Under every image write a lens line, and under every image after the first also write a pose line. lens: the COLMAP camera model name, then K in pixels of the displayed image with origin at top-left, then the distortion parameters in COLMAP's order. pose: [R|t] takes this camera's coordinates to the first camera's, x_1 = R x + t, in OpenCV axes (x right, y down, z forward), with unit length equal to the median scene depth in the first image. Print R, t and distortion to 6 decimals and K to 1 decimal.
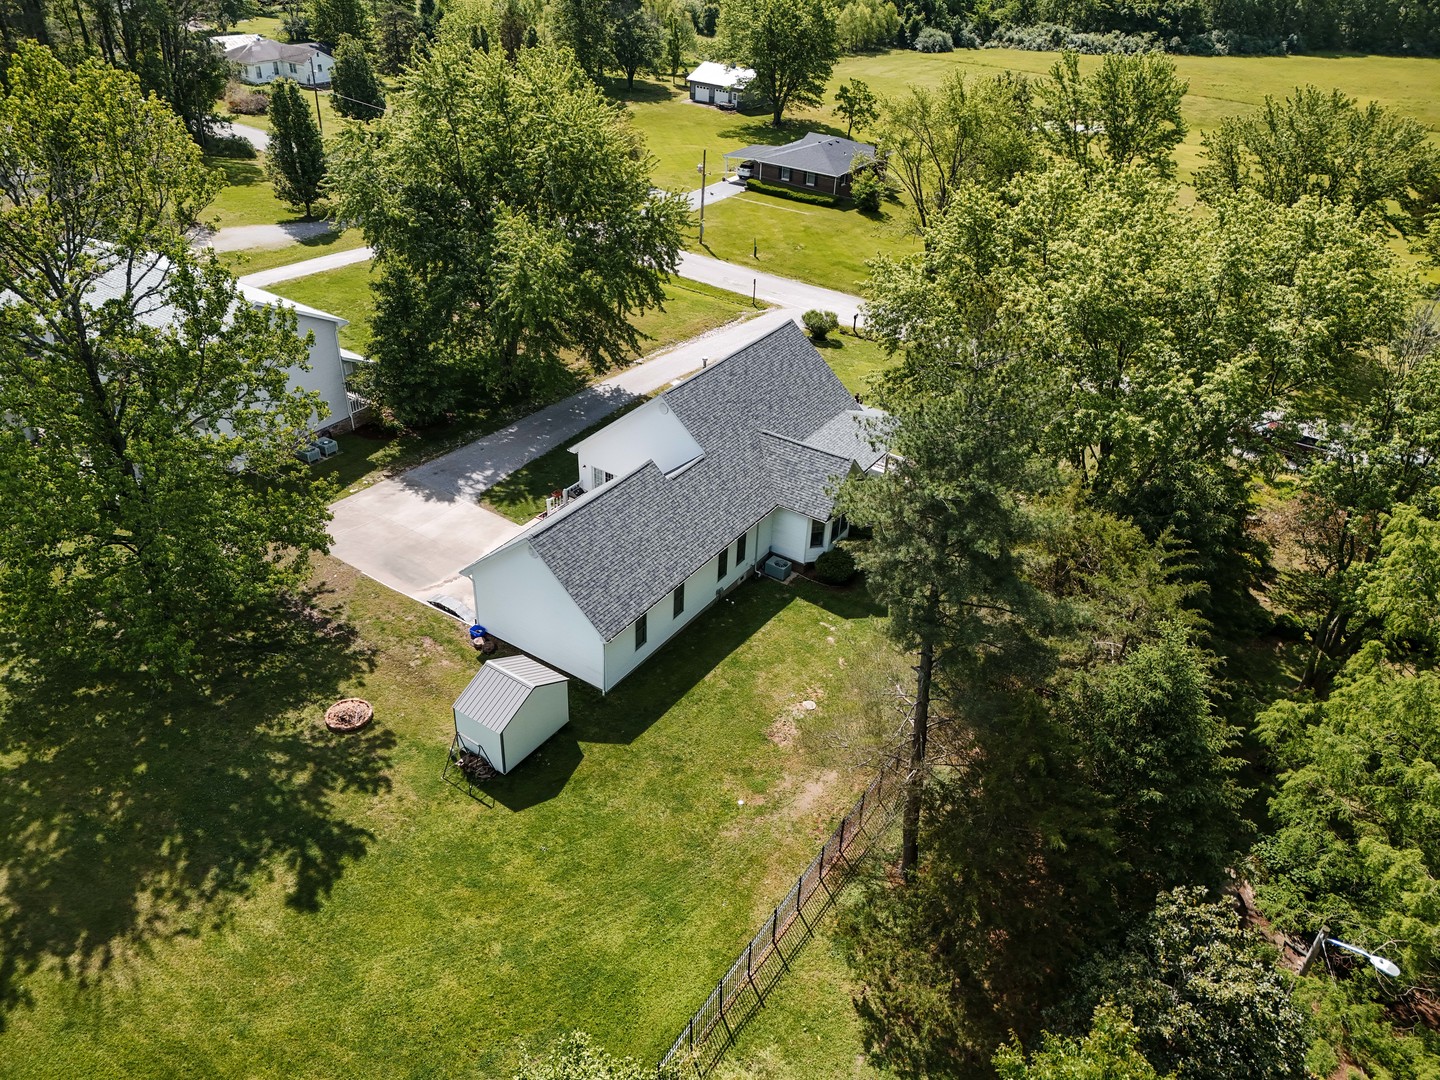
lens RADIAL K [[1040.8, 0, 720.0], [0, 1040.8, 540.0], [0, 0, 1]] dist [0.021227, -0.002668]
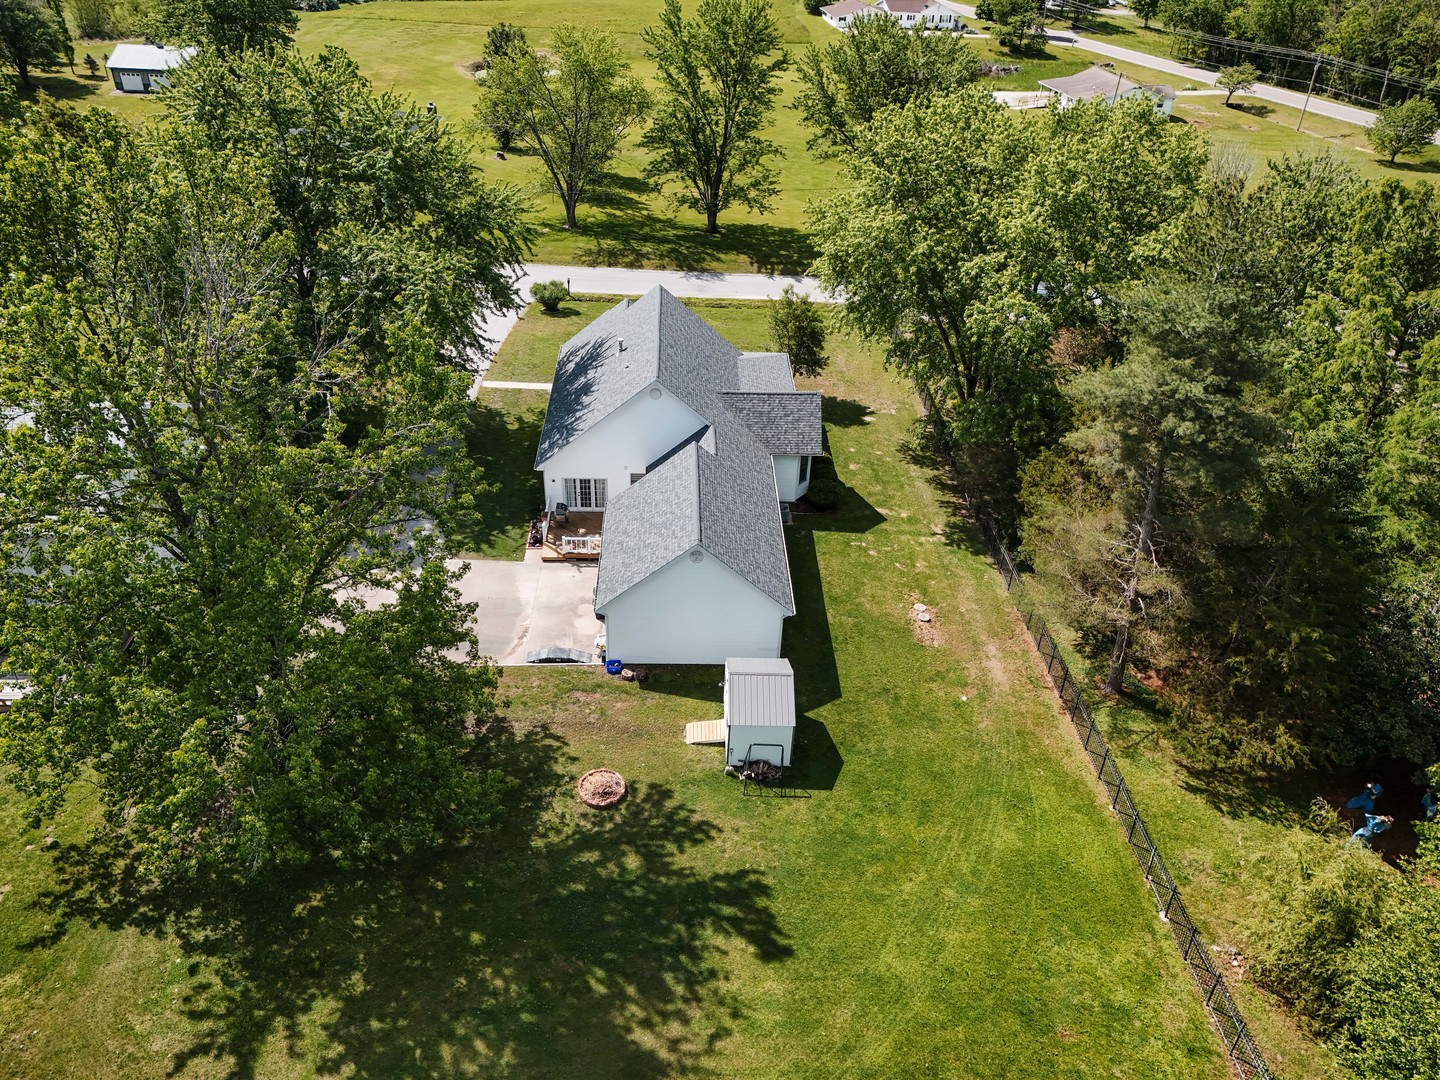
lens RADIAL K [[1048.0, 0, 720.0], [0, 1048.0, 540.0], [0, 0, 1]] dist [0.027888, -0.001451]
pose [[0.818458, -0.330051, 0.470312, -0.677894], [0.312472, 0.942605, 0.117713, -0.122515], [-0.482170, 0.050616, 0.874614, 0.143045]]
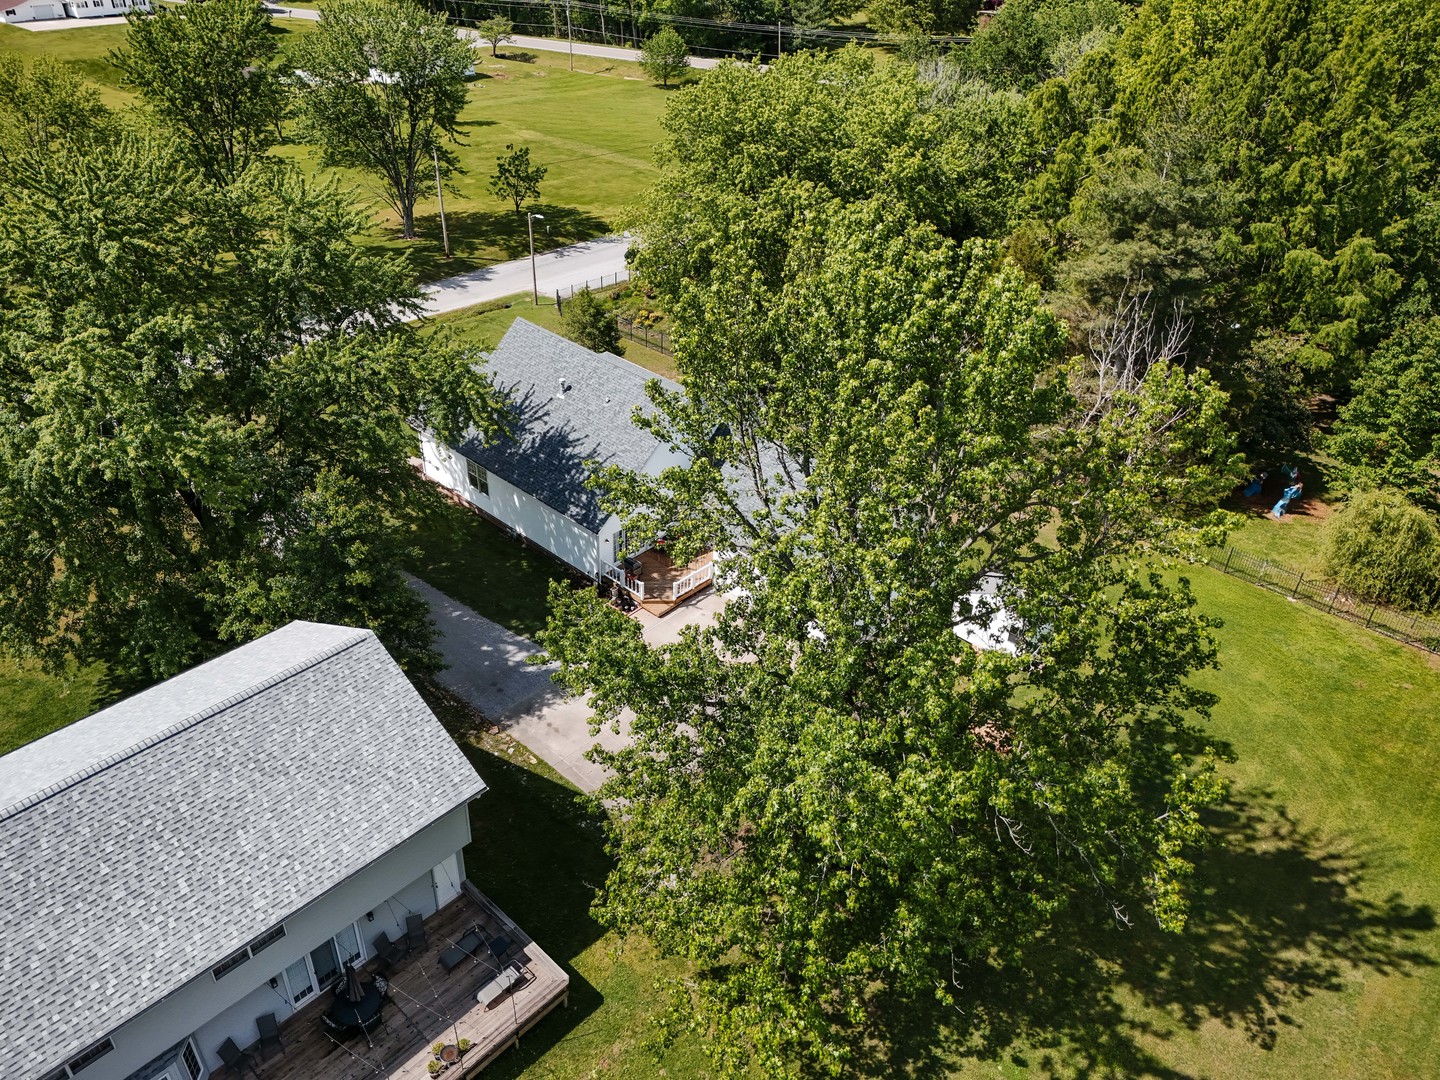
lens RADIAL K [[1048.0, 0, 720.0], [0, 1048.0, 540.0], [0, 0, 1]] dist [0.027888, -0.001451]
pose [[0.172536, -0.579939, 0.796180, -1.165720], [0.515867, 0.741785, 0.428527, -0.570875], [-0.839114, 0.336787, 0.427156, 0.782313]]
